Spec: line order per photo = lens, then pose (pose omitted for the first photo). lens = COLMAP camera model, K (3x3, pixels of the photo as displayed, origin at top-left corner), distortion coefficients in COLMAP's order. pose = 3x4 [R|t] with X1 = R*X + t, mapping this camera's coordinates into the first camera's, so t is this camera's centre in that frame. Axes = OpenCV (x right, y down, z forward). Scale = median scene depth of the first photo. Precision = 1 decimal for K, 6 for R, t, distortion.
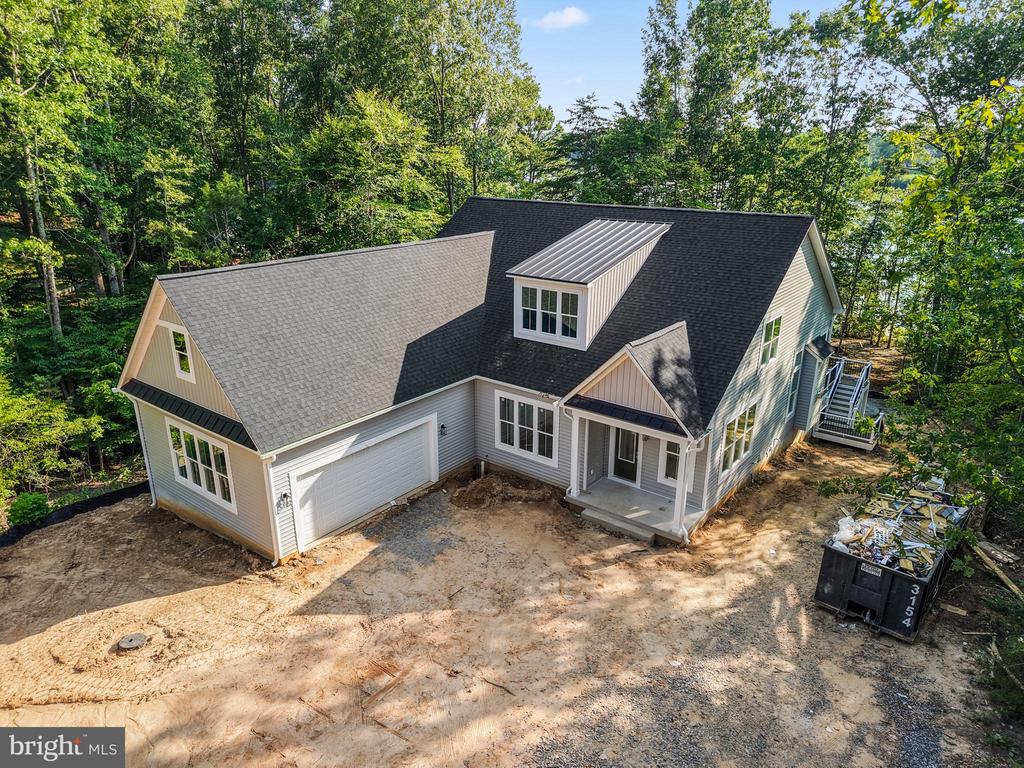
lens RADIAL K [[685.1, 0, 512.0], [0, 685.1, 384.0], [0, 0, 1]] dist [0.032455, -0.020655]
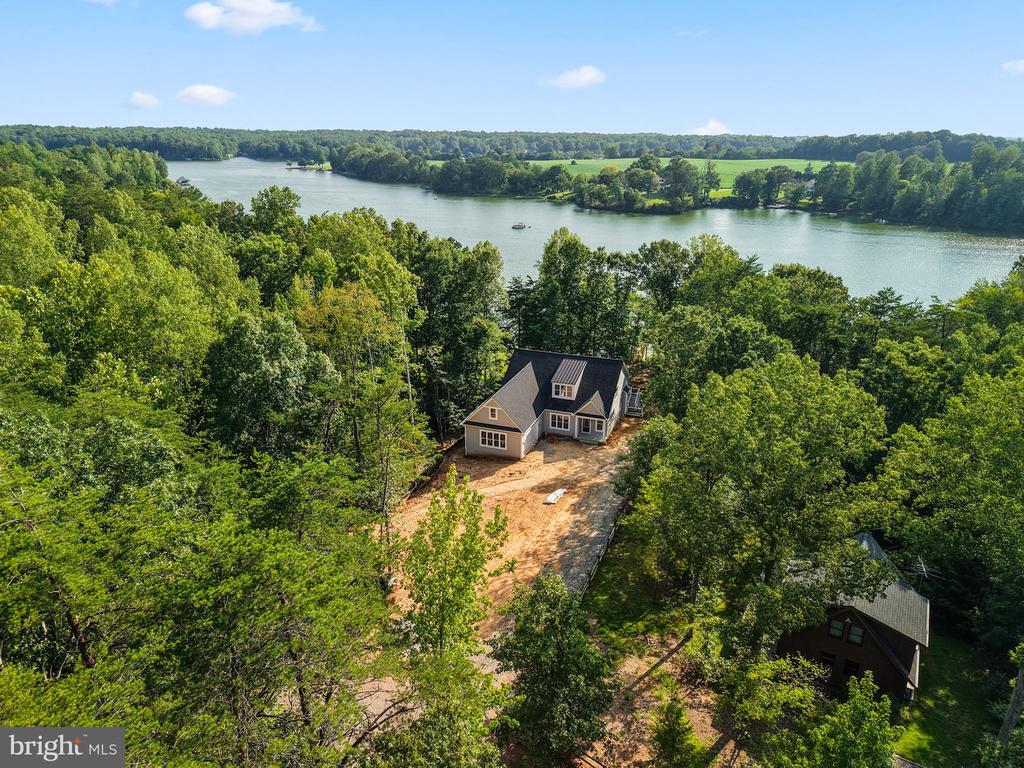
lens RADIAL K [[685.1, 0, 512.0], [0, 685.1, 384.0], [0, 0, 1]] dist [0.032455, -0.020655]
pose [[0.952151, -0.101086, 0.288427, -1.331838], [0.096999, 0.994877, 0.028465, -0.282856], [-0.289827, 0.000874, 0.957079, -2.600099]]
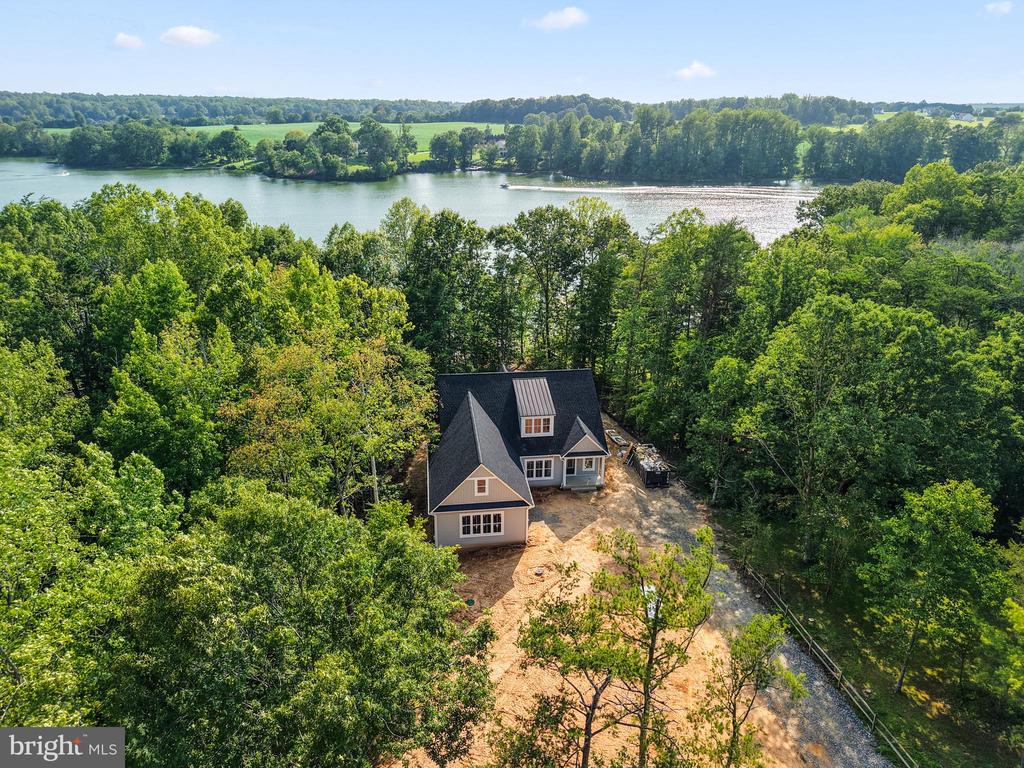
lens RADIAL K [[685.1, 0, 512.0], [0, 685.1, 384.0], [0, 0, 1]] dist [0.032455, -0.020655]
pose [[0.710755, -0.265782, 0.651297, -1.759387], [0.228879, 0.962871, 0.143157, -0.683309], [-0.665163, 0.047319, 0.745197, -0.969448]]
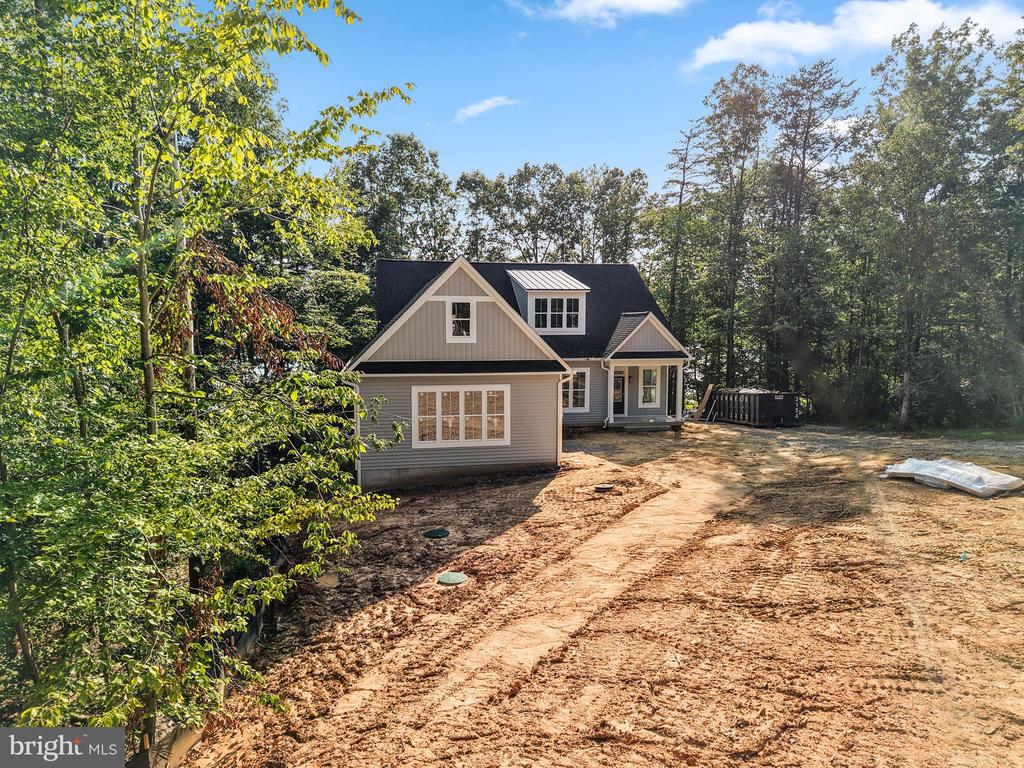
lens RADIAL K [[685.1, 0, 512.0], [0, 685.1, 384.0], [0, 0, 1]] dist [0.032455, -0.020655]
pose [[0.666889, -0.078516, 0.741009, -1.150461], [0.247040, 0.961490, -0.120452, 0.203441], [-0.703015, 0.263387, 0.660603, 0.121368]]
